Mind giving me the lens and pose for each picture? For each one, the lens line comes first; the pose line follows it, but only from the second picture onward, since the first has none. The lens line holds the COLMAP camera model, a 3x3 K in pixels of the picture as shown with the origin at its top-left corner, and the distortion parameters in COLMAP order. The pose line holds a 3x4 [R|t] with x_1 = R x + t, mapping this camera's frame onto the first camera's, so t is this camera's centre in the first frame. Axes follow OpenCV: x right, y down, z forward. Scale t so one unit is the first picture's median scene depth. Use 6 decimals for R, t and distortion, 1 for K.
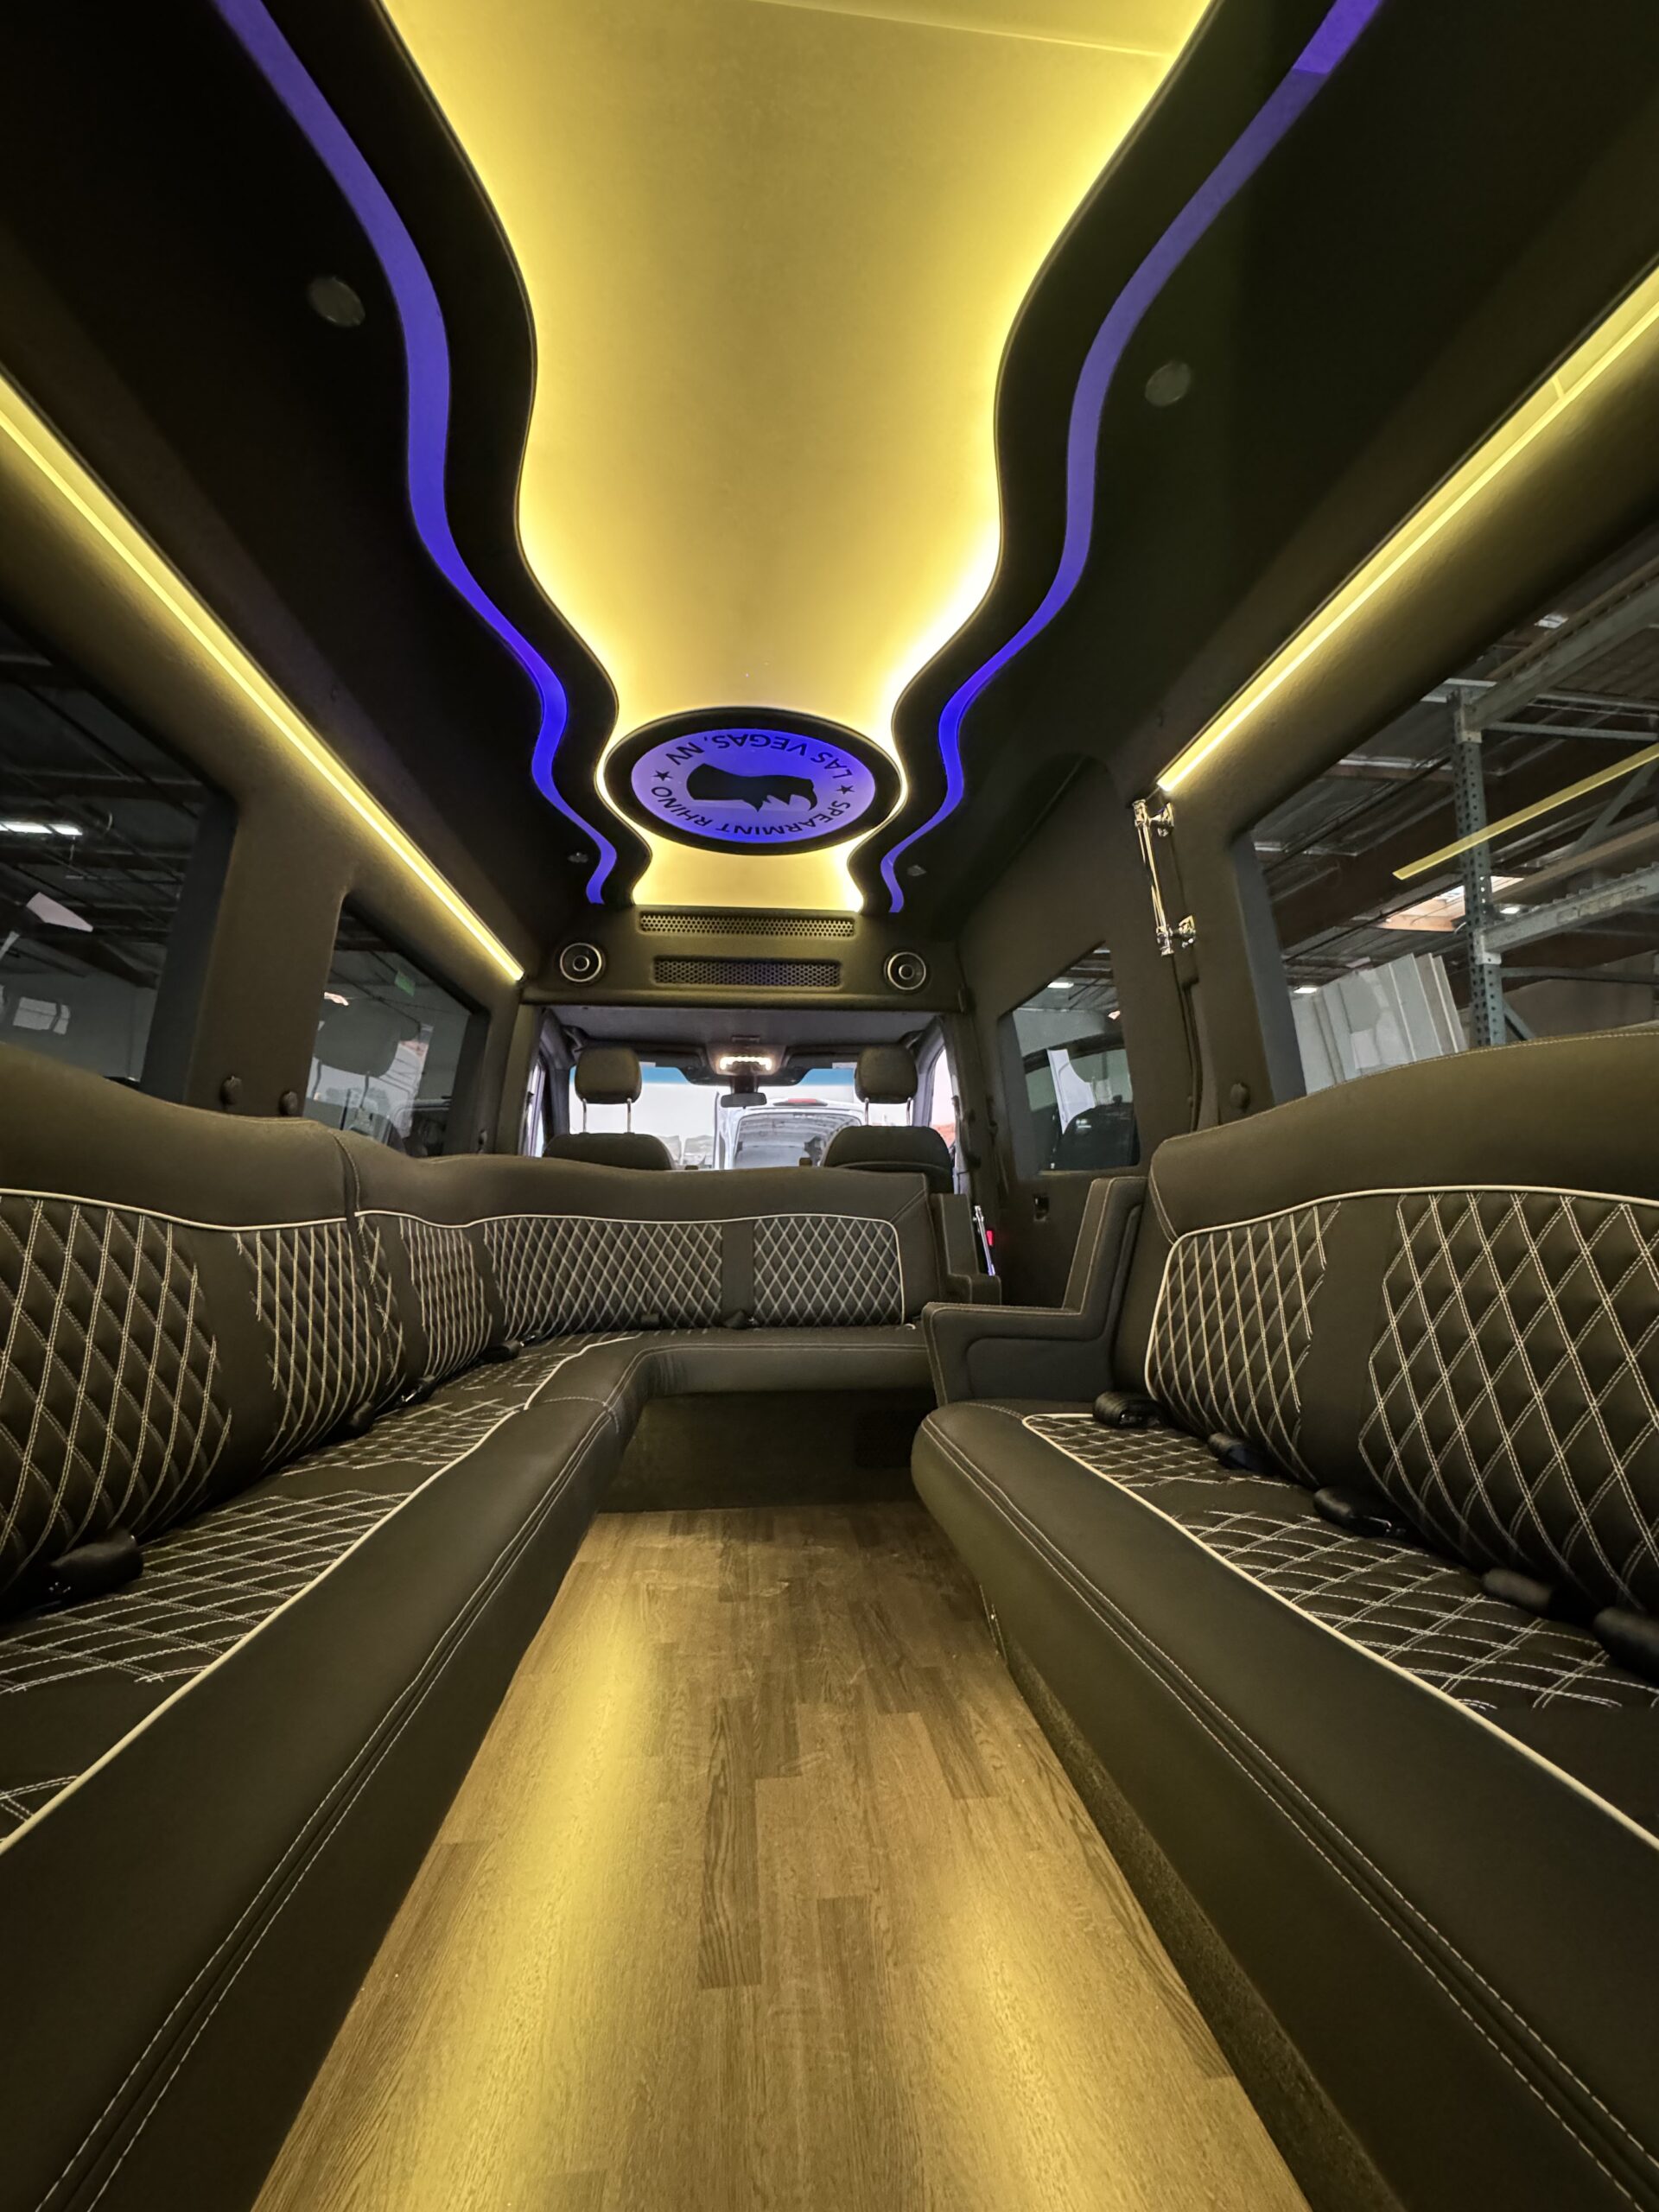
lens RADIAL K [[875.7, 0, 829.9], [0, 875.7, 1106.5], [0, 0, 1]] dist [-0.004338, 0.000469]
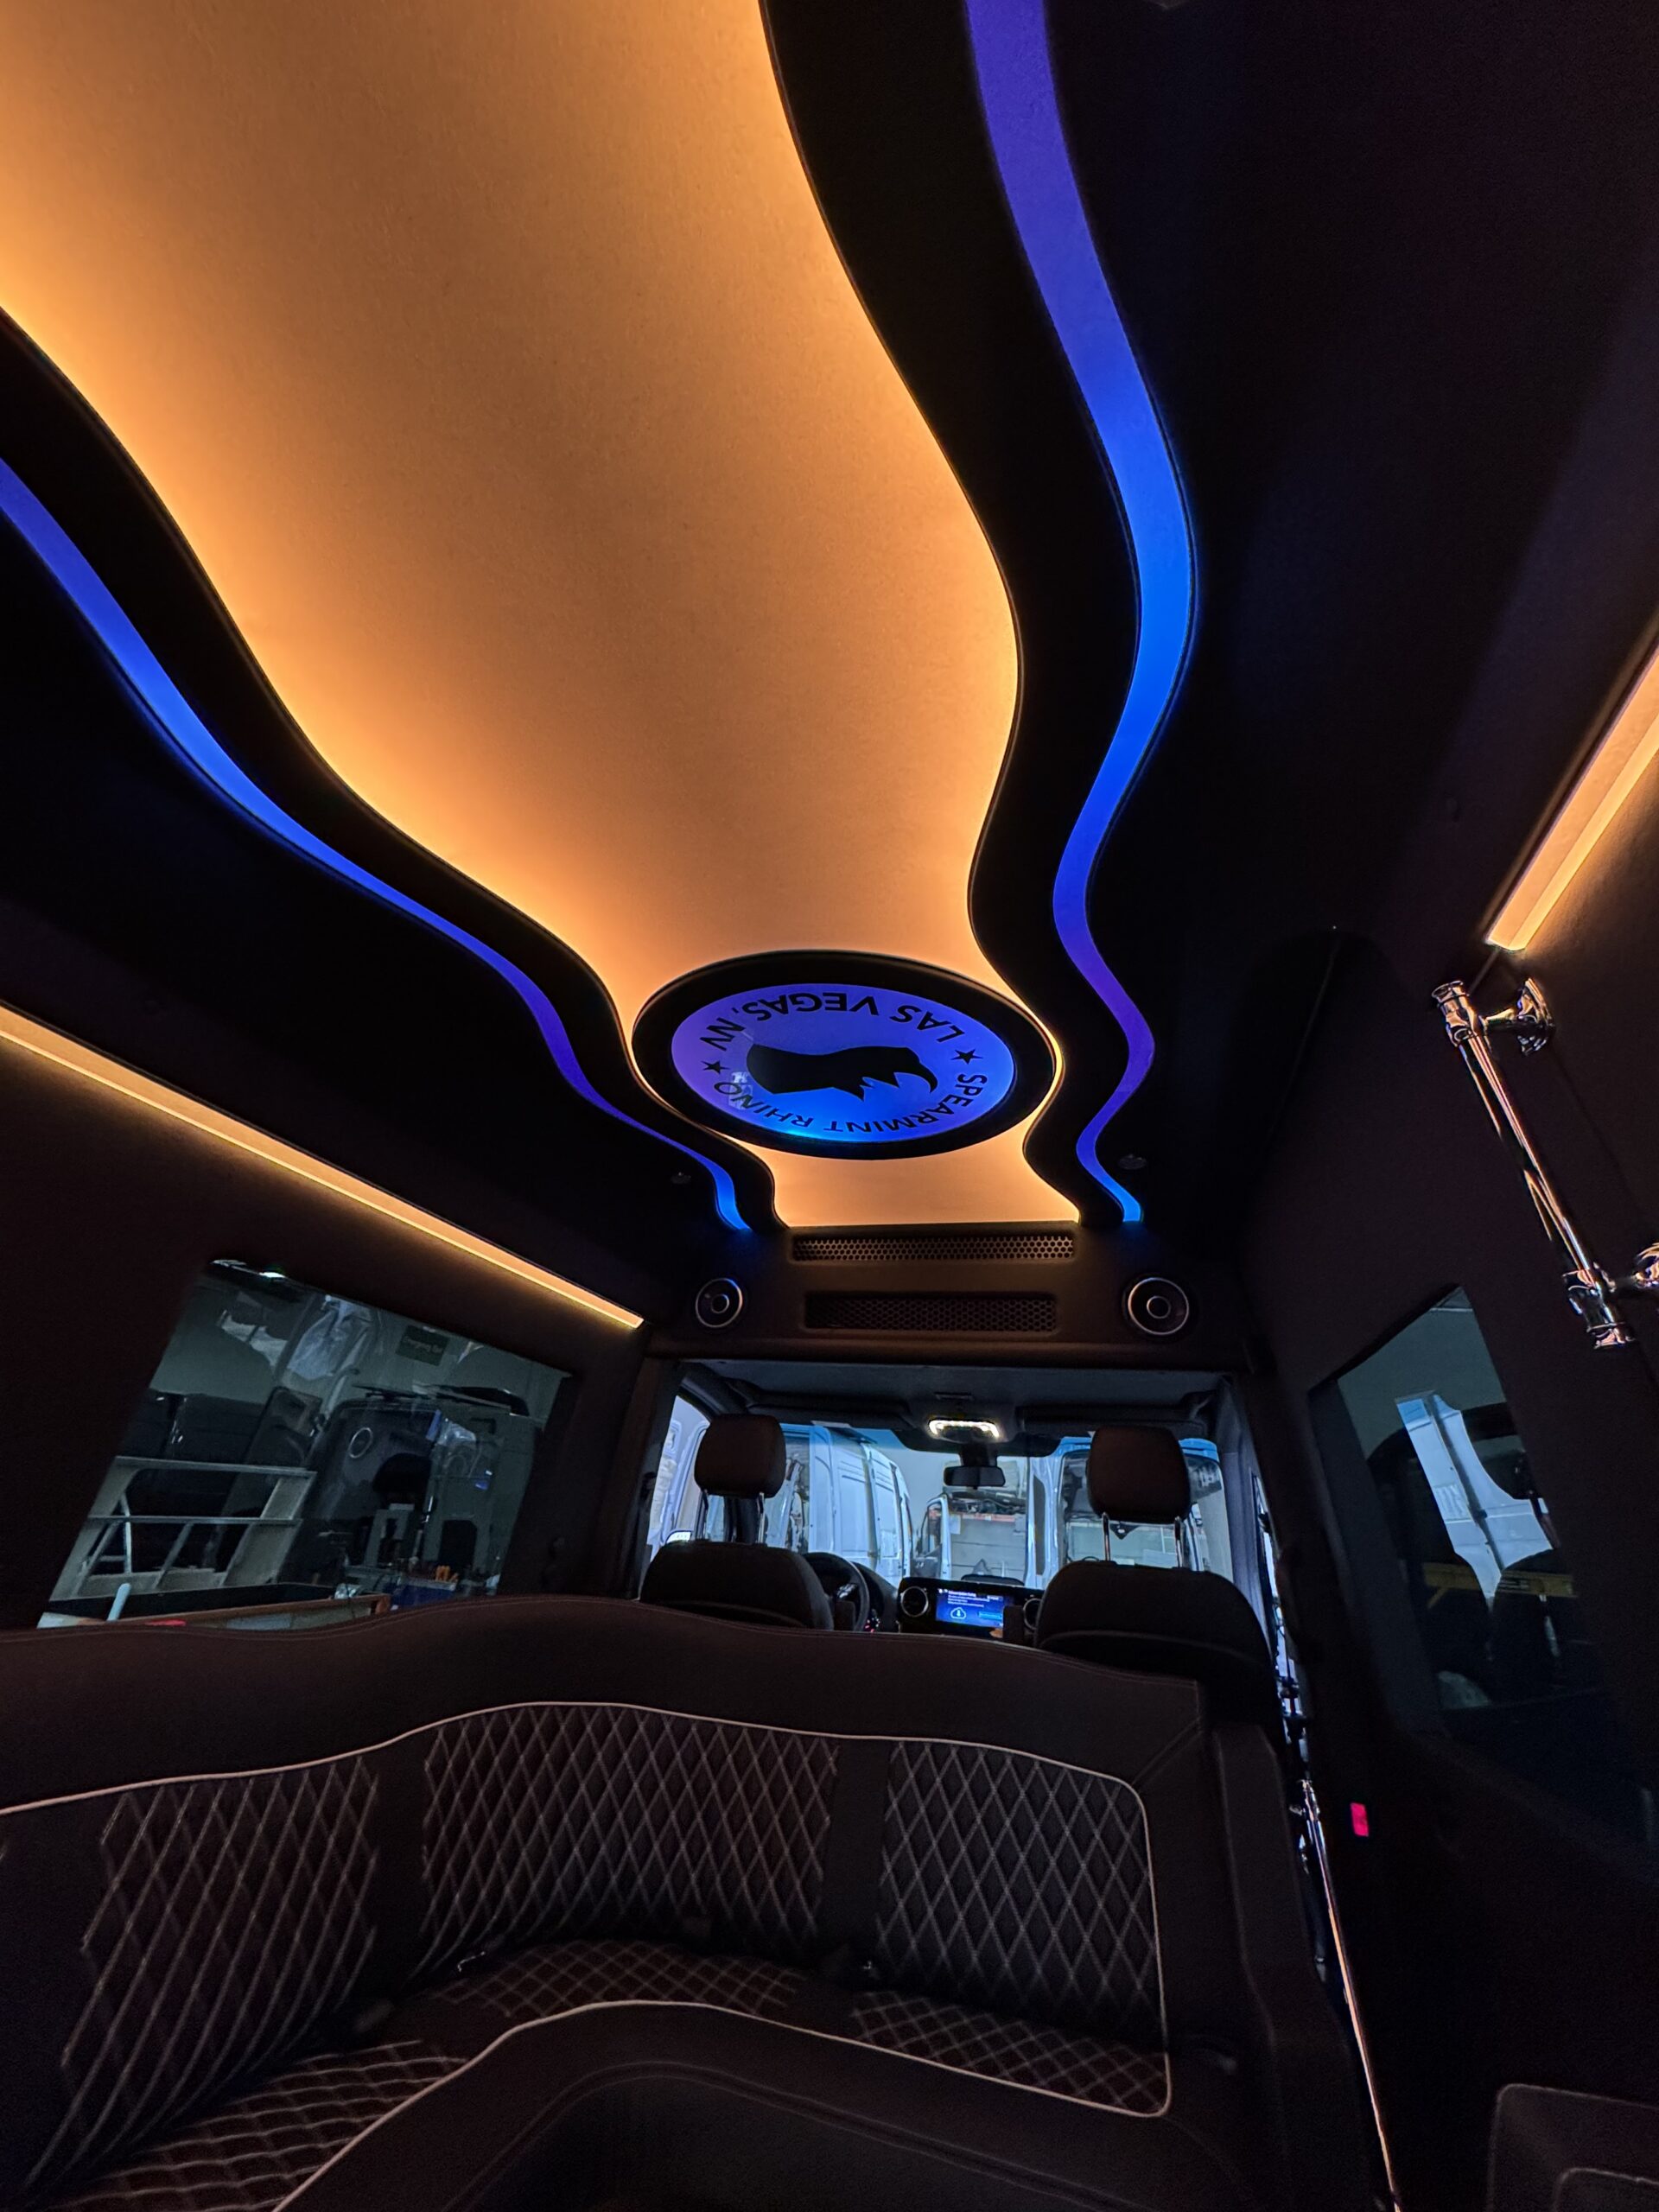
lens RADIAL K [[875.7, 0, 835.7], [0, 875.7, 1108.4], [0, 0, 1]] dist [-0.004338, 0.000469]
pose [[0.925470, -0.096380, -0.366354, 0.141858], [-0.030067, 0.945354, -0.324658, -0.087412], [0.377625, 0.311476, 0.871999, 0.328843]]
